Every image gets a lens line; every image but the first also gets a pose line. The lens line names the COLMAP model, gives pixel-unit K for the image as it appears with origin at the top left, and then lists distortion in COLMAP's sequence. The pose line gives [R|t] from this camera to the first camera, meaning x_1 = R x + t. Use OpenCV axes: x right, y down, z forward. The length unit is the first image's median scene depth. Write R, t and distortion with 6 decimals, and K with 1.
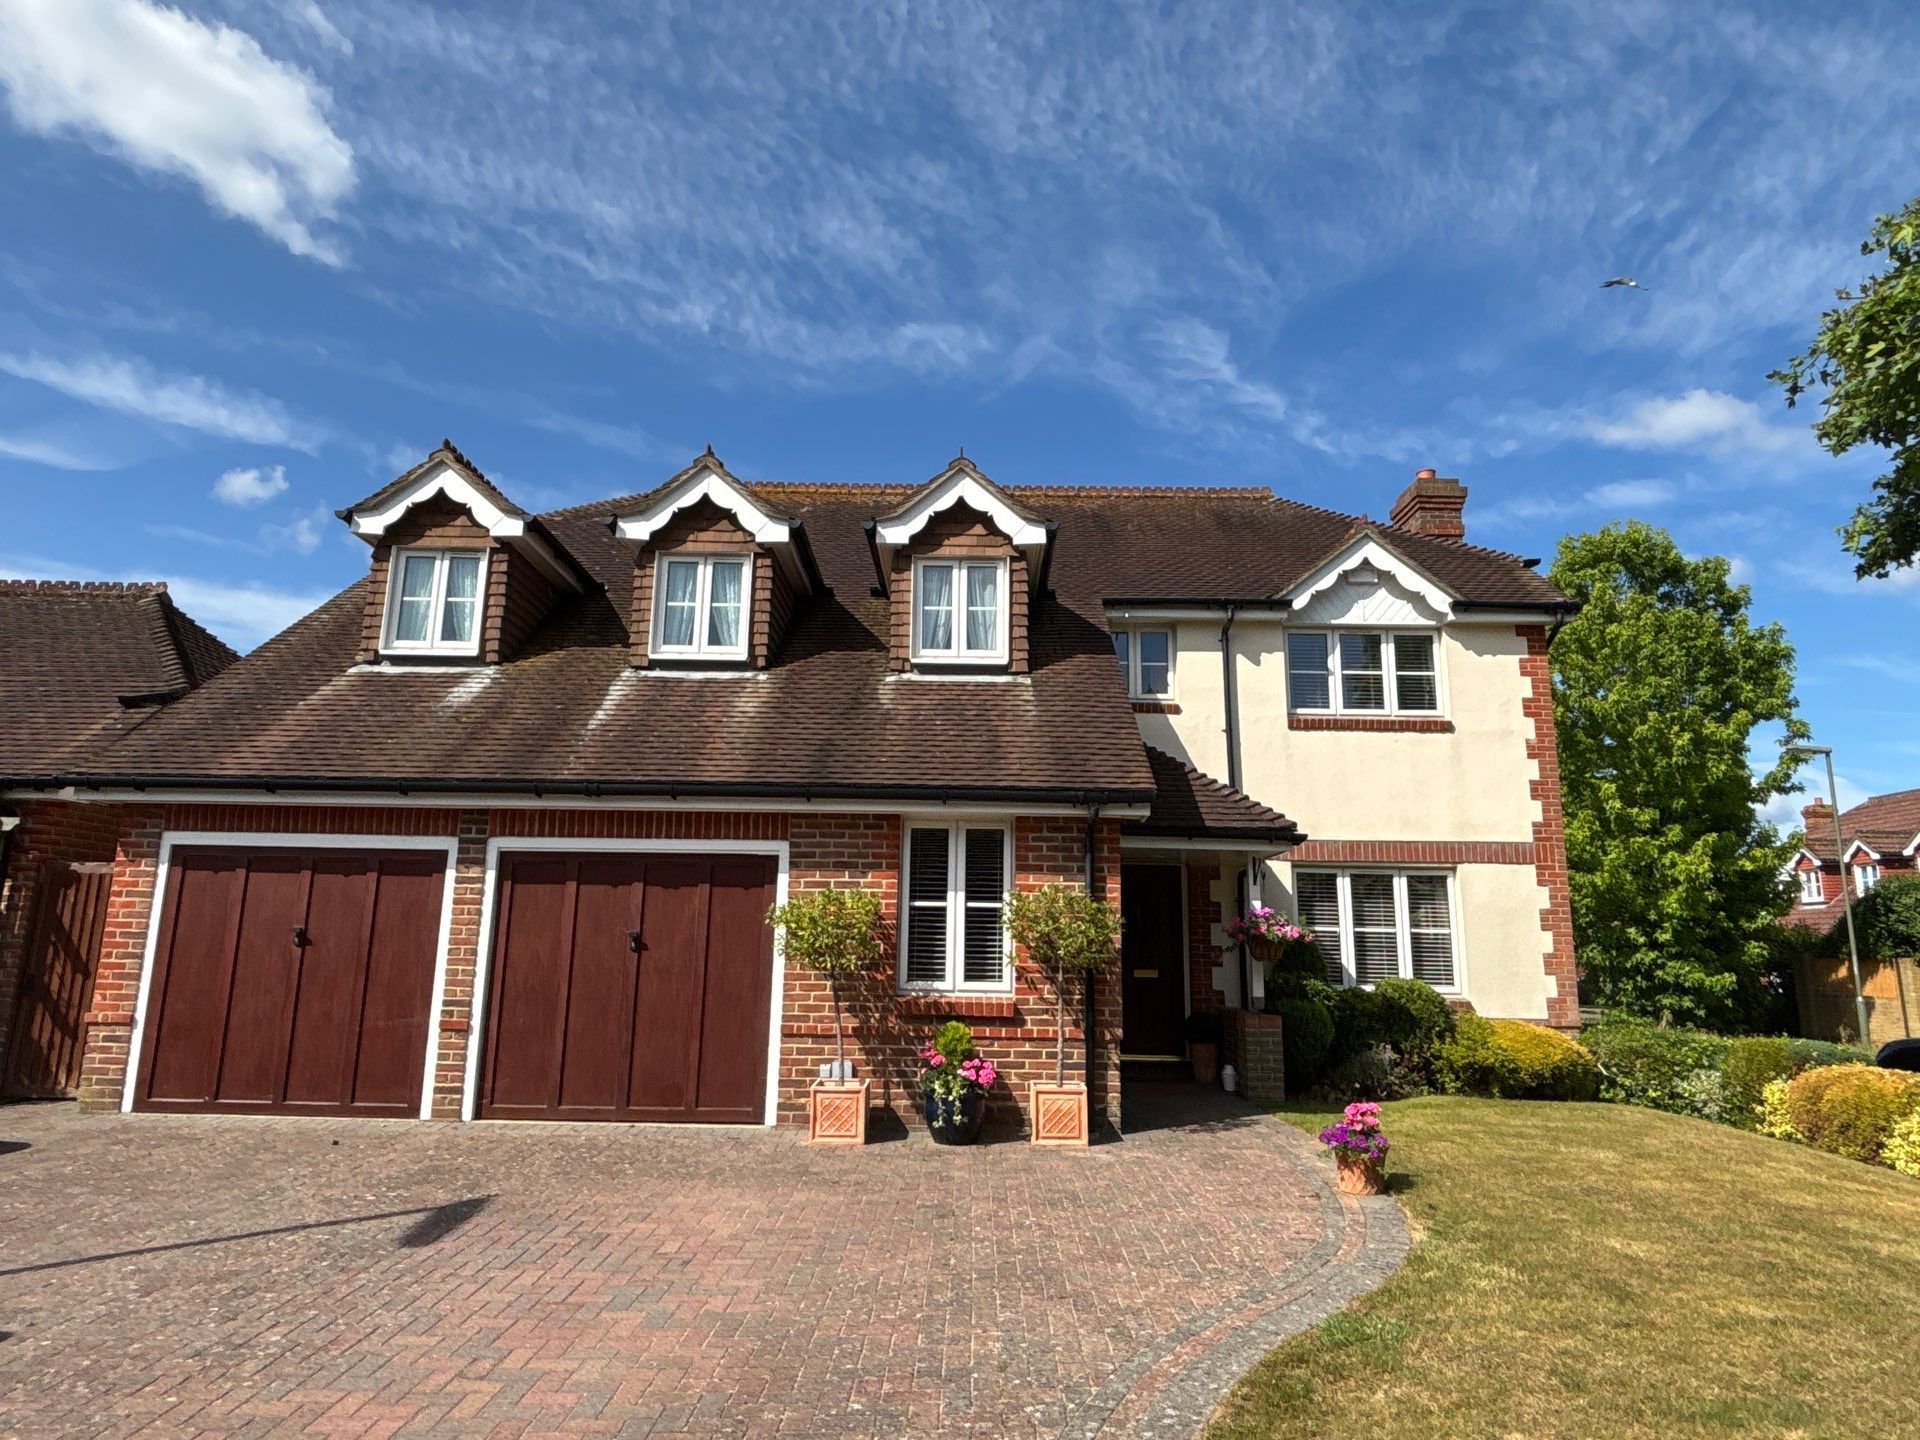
lens RADIAL K [[1150.2, 0, 927.4], [0, 1150.2, 719.5], [0, 0, 1]] dist [-0.003877, -0.002539]
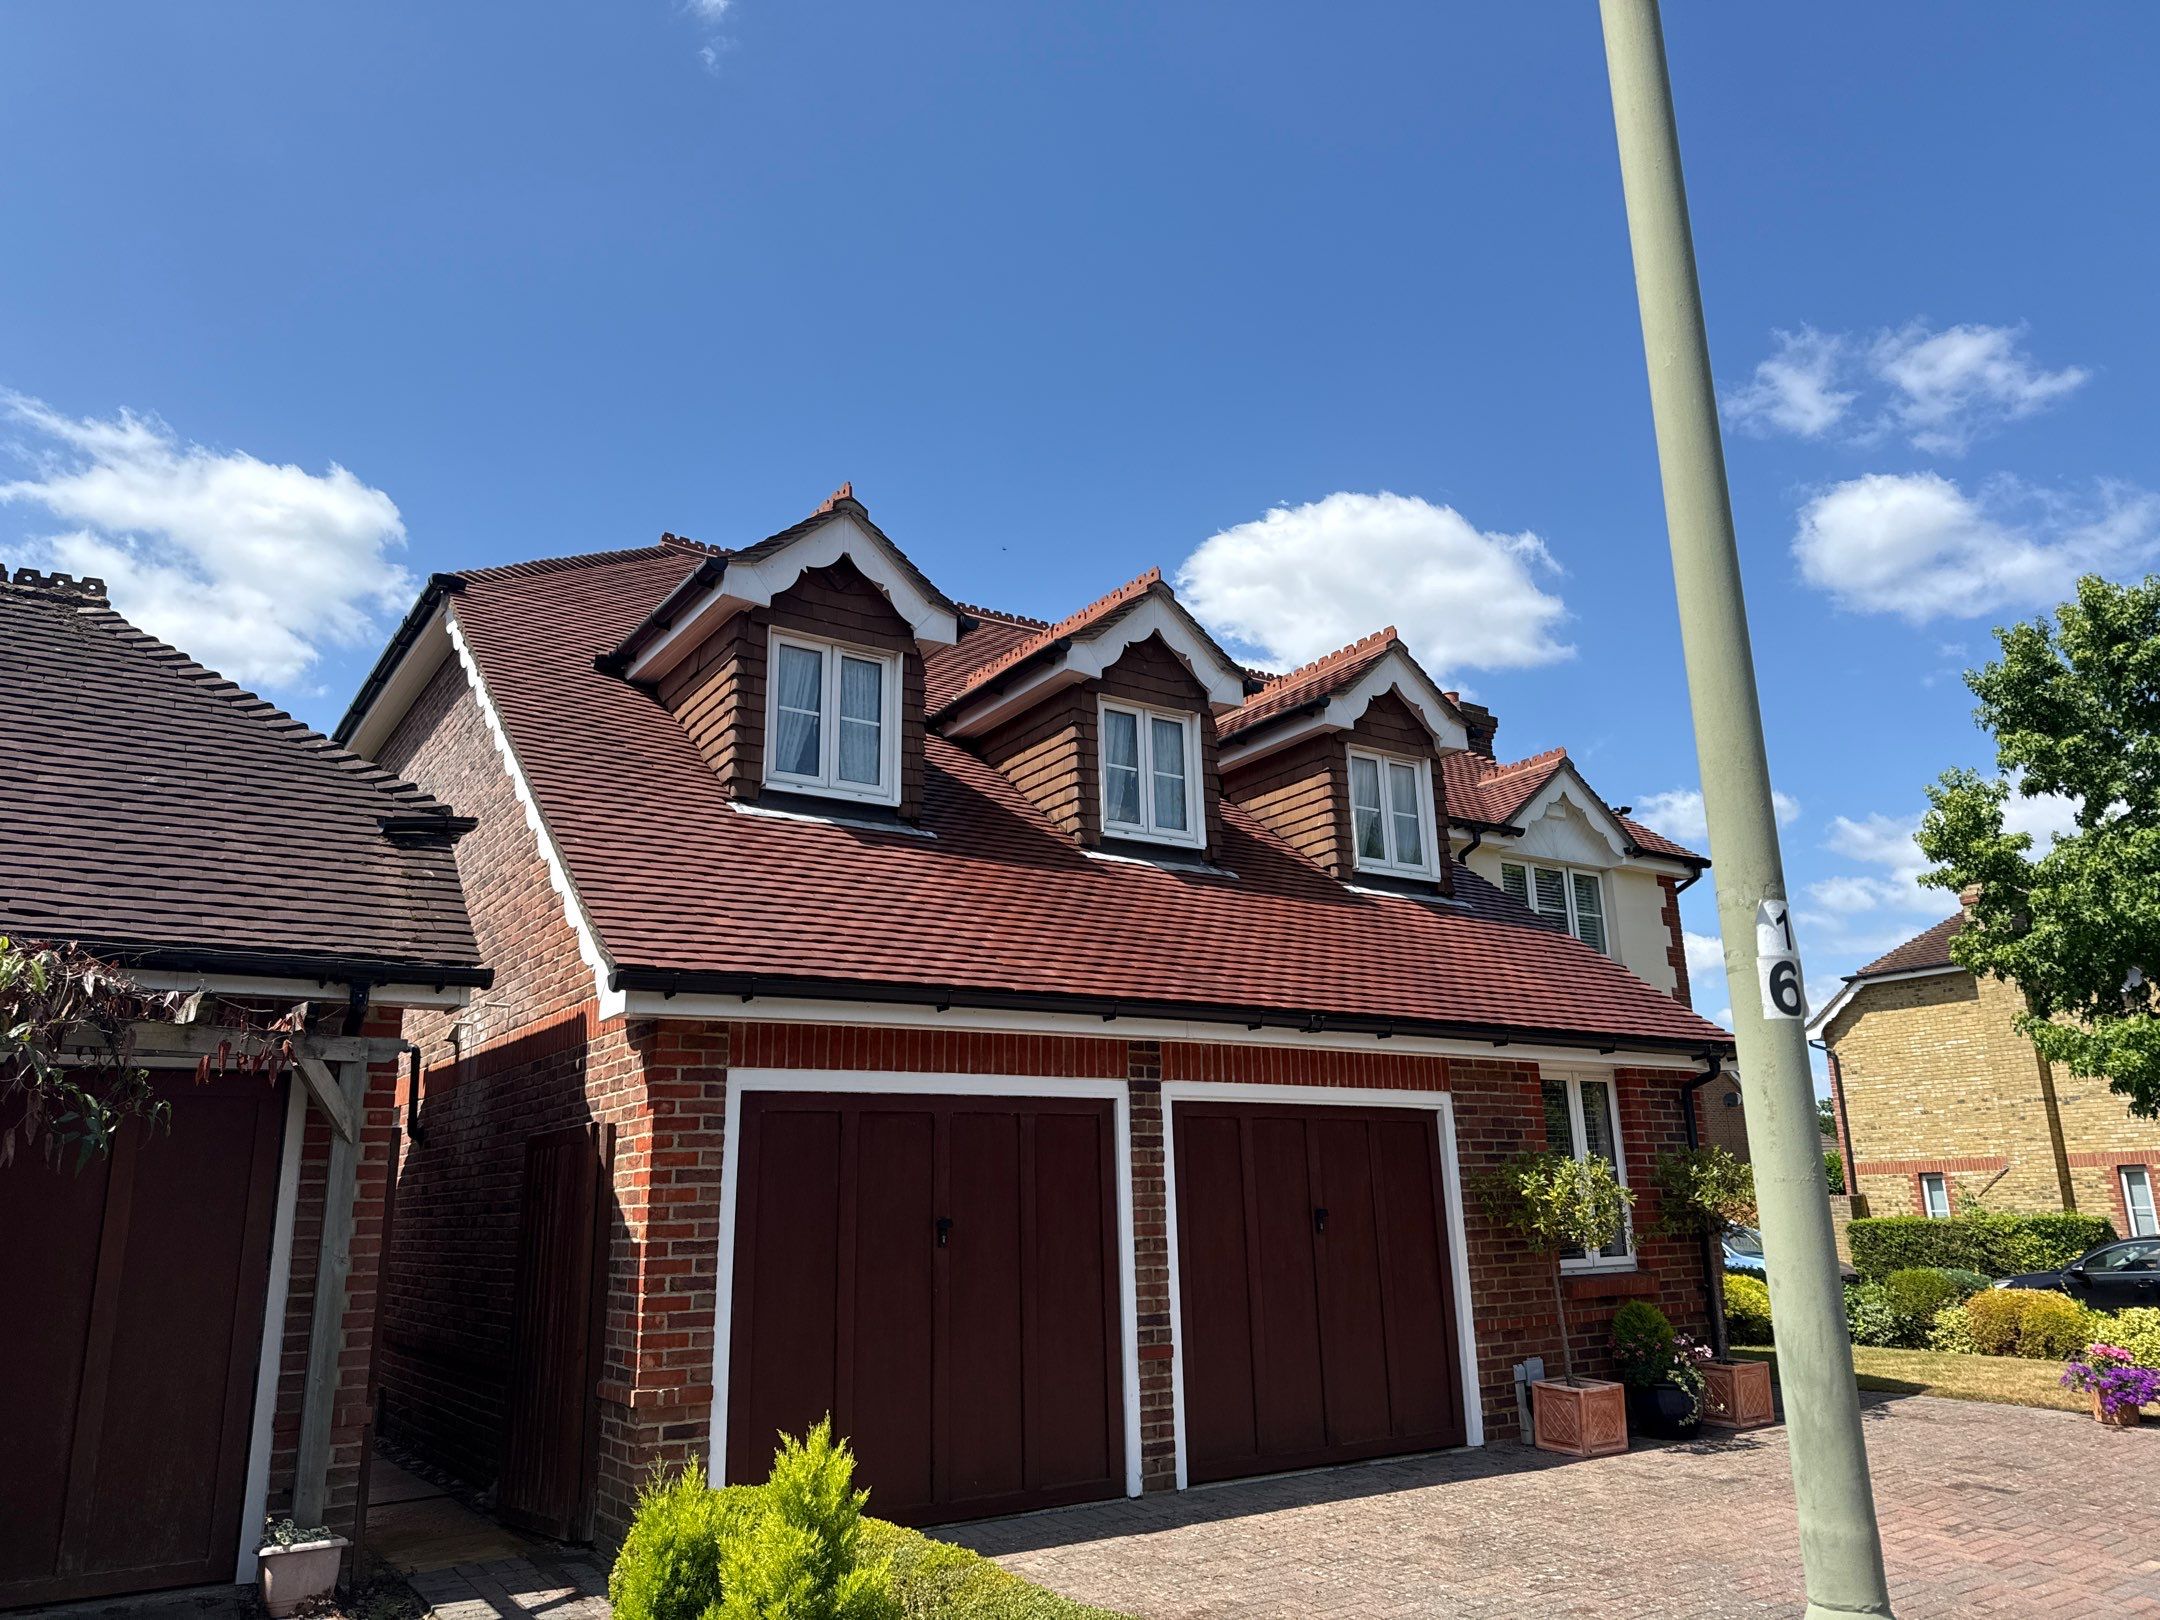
lens RADIAL K [[1507.0, 0, 1074.8], [0, 1507.0, 812.3], [0, 0, 1]] dist [0.108103, -0.169975]
pose [[0.818942, 0.106577, 0.563893, -0.831961], [-0.077143, 0.994130, -0.075859, 0.008448], [-0.568668, 0.018623, 0.822356, 0.199974]]
